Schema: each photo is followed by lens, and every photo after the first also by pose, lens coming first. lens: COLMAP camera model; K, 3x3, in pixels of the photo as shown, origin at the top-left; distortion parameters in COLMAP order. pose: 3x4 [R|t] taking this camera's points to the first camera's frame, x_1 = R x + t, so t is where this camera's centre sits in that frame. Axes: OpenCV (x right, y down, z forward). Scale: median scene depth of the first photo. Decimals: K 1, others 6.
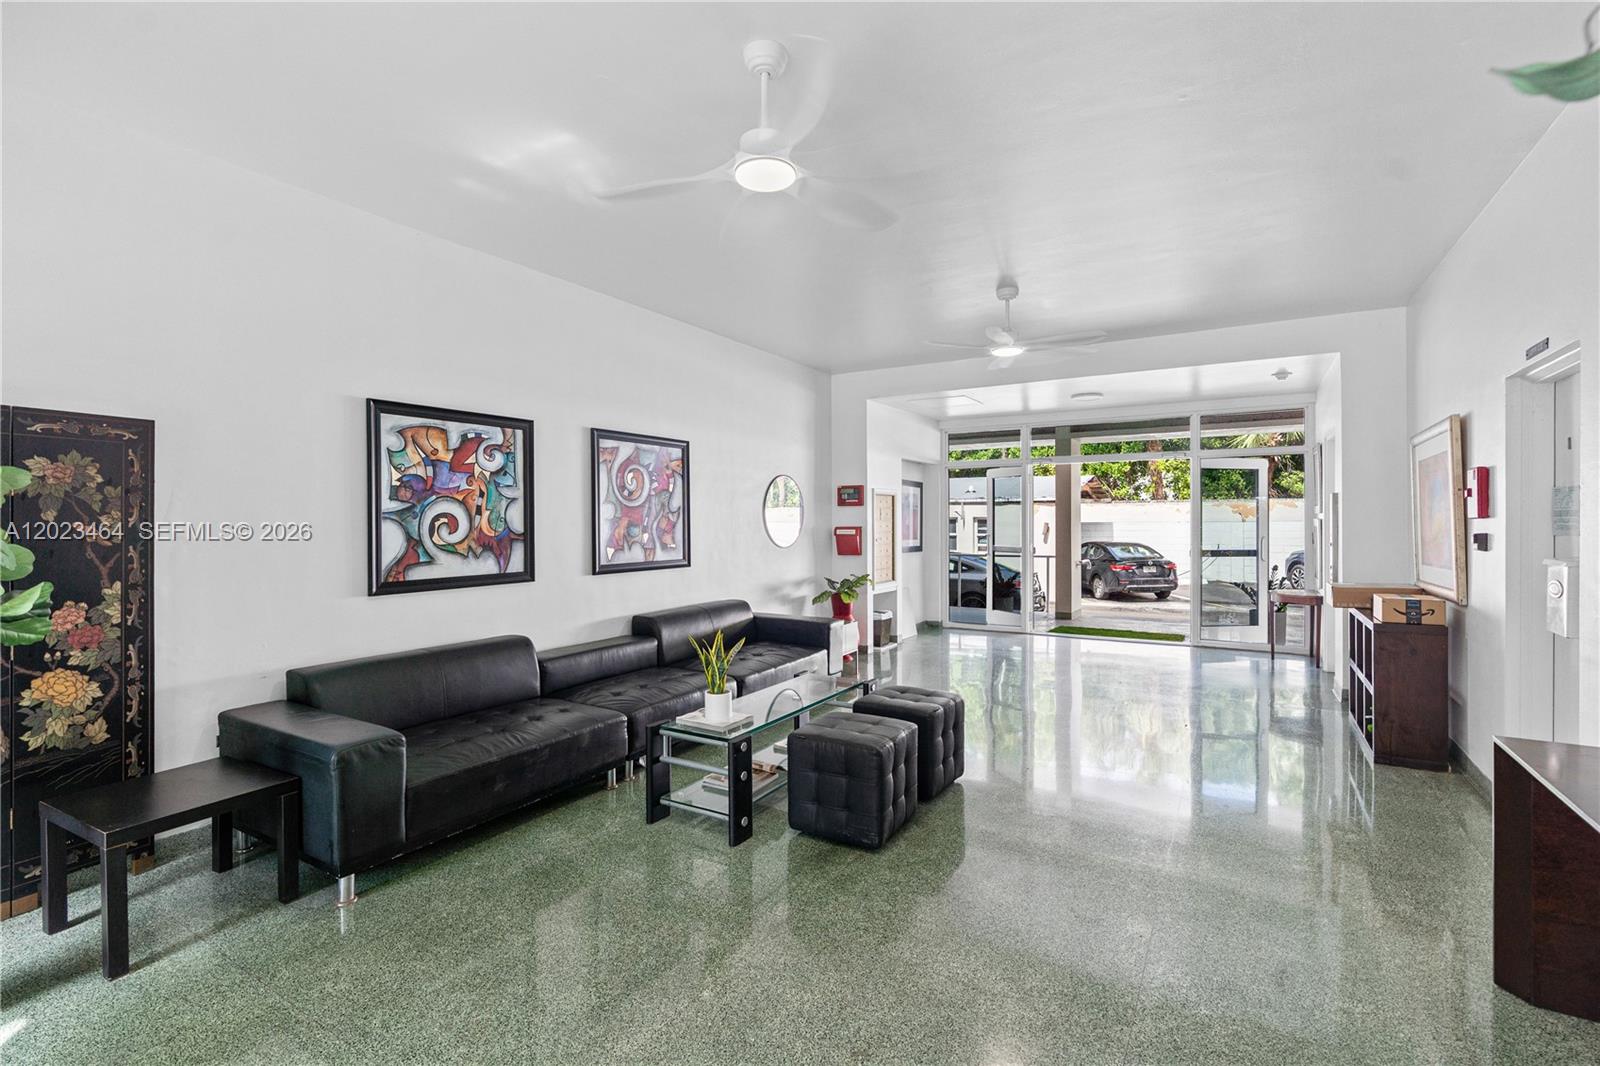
lens RADIAL K [[723.9, 0, 801.2], [0, 723.9, 526.1], [0, 0, 1]] dist [0.004207, 0.000139]
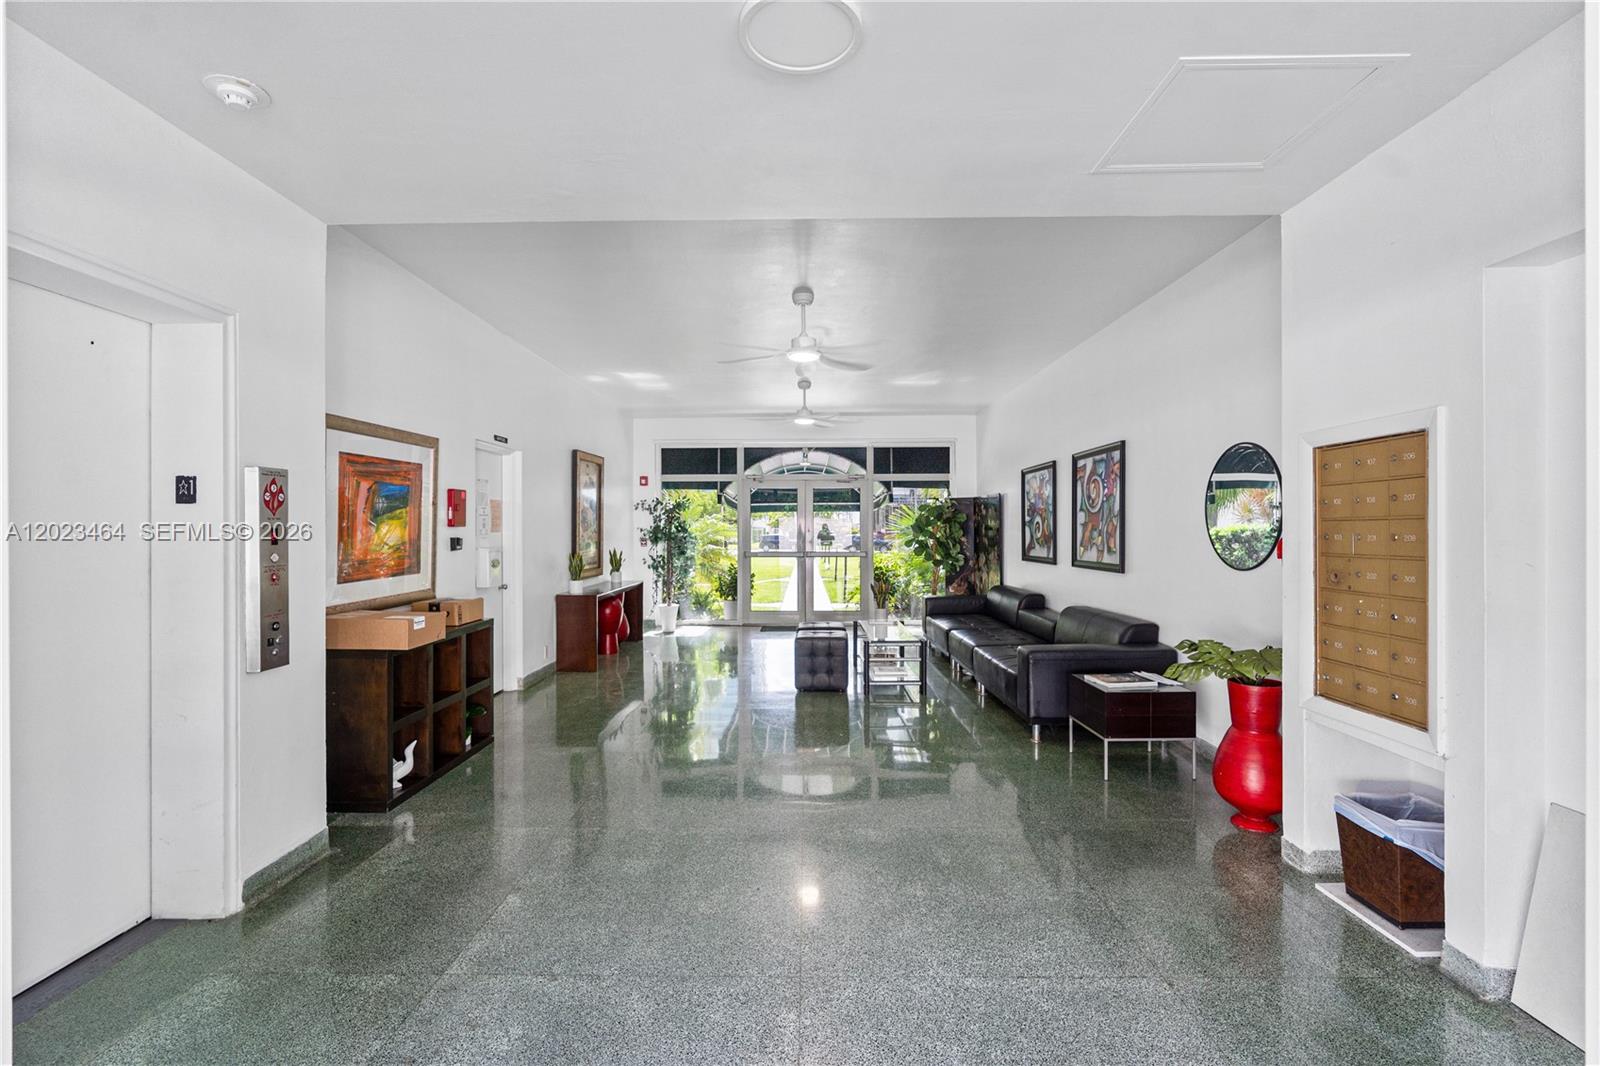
lens RADIAL K [[723.9, 0, 798.6], [0, 723.9, 530.4], [0, 0, 1]] dist [0.004207, 0.000139]
pose [[-0.863628, 0.005088, -0.504104, 0.730505], [0.002780, 0.999982, 0.005331, -0.006572], [0.504123, 0.003203, -0.863626, 1.724230]]
